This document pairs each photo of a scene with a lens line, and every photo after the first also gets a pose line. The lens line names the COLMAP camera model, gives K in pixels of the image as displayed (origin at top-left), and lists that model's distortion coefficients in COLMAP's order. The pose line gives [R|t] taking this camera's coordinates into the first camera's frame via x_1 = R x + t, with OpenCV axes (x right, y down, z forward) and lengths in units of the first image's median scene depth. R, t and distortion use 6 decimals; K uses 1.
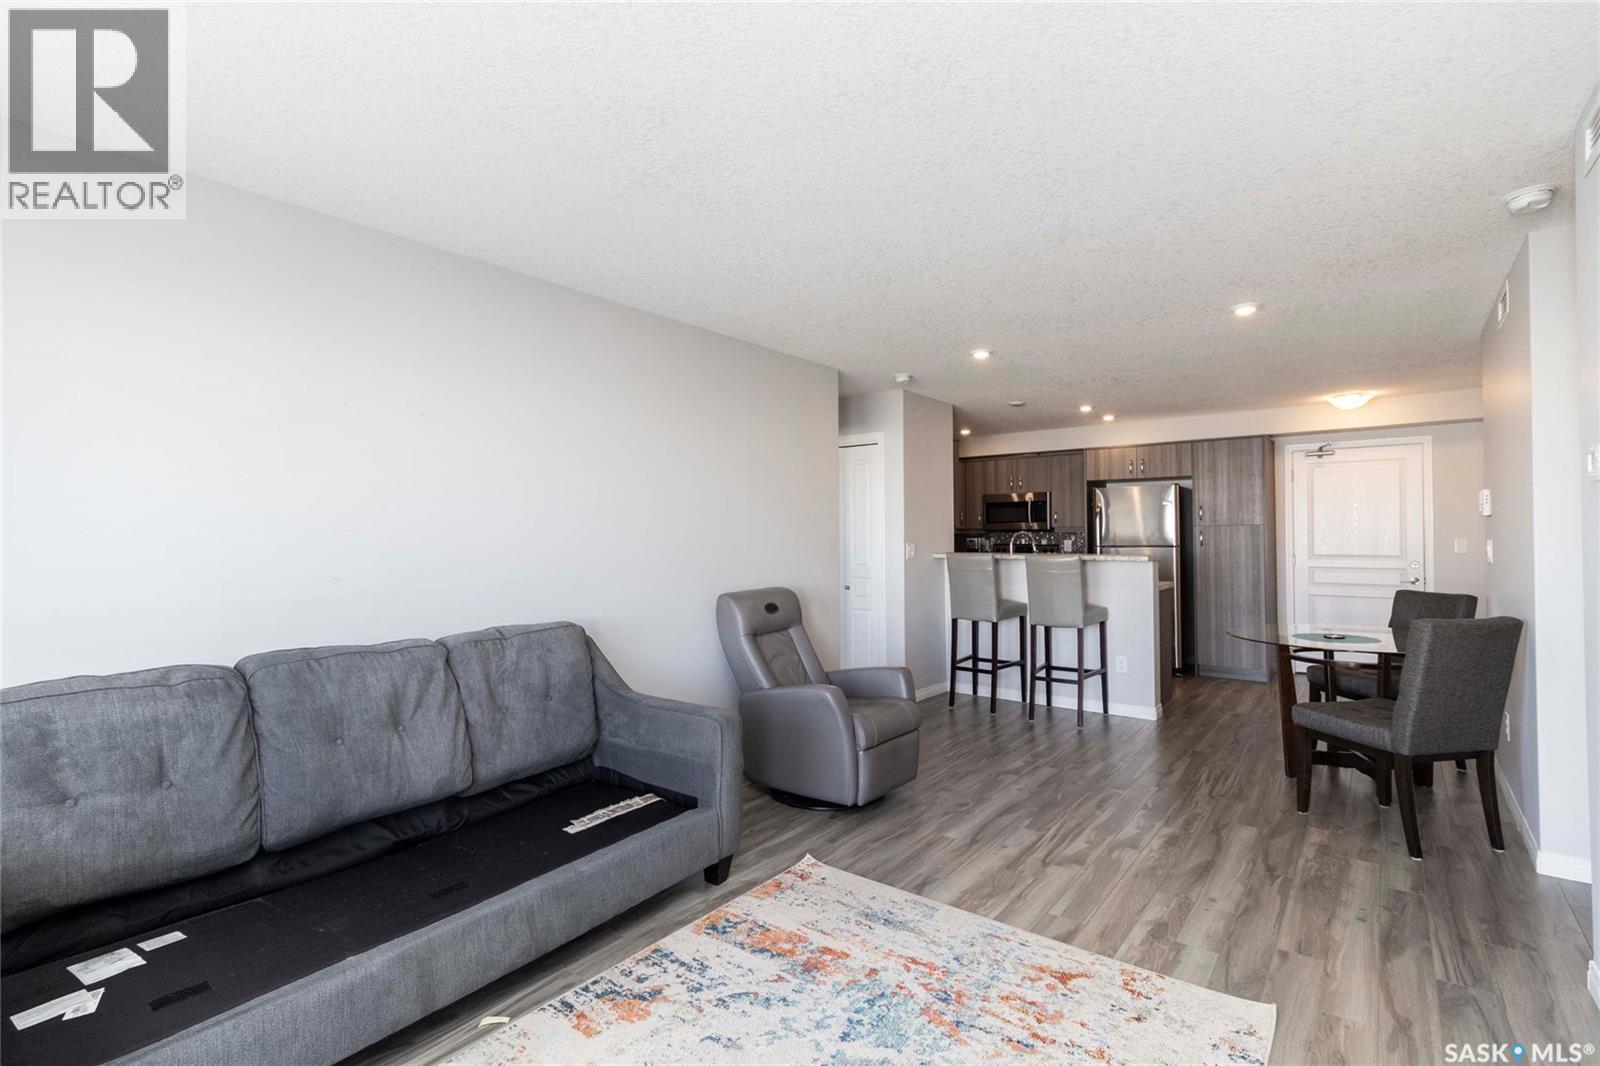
lens RADIAL K [[739.6, 0, 803.5], [0, 739.6, 522.8], [0, 0, 1]] dist [0.002775, 0.000269]
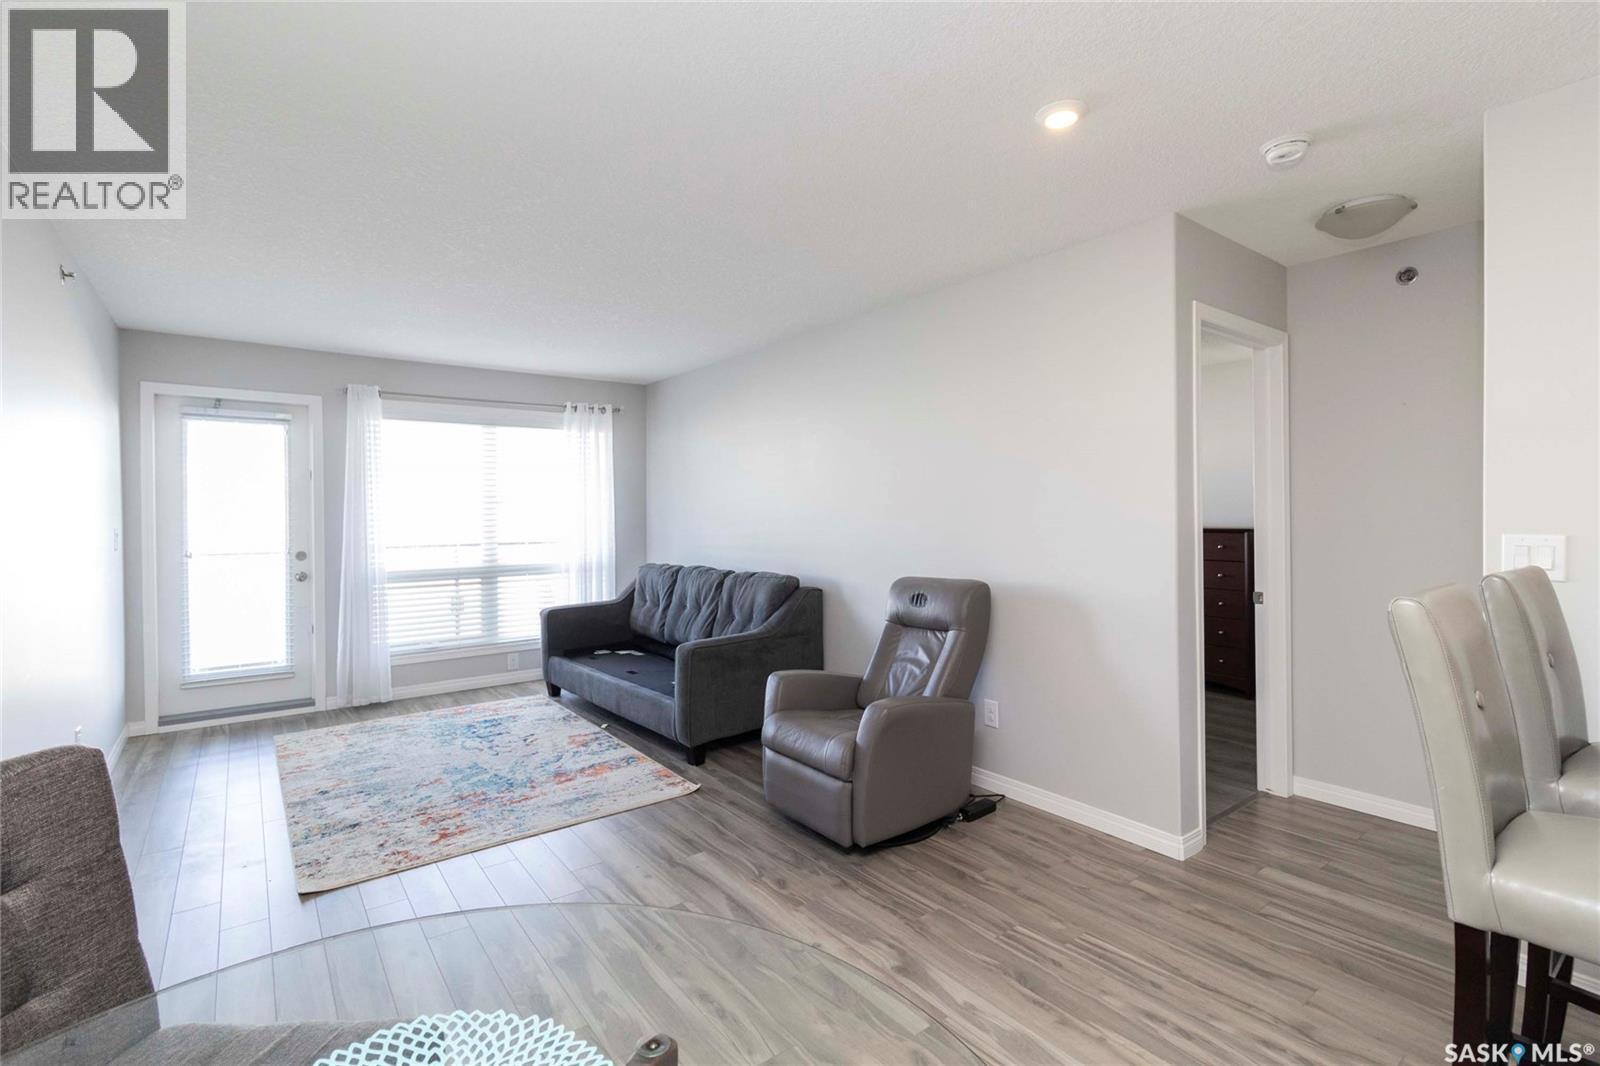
lens RADIAL K [[739.6, 0, 803.5], [0, 739.6, 522.8], [0, 0, 1]] dist [0.002775, 0.000269]
pose [[-0.251643, 0.017172, -0.967668, 1.293351], [0.024826, 0.999628, 0.011283, 0.018322], [0.967502, -0.021184, -0.251976, 1.711153]]
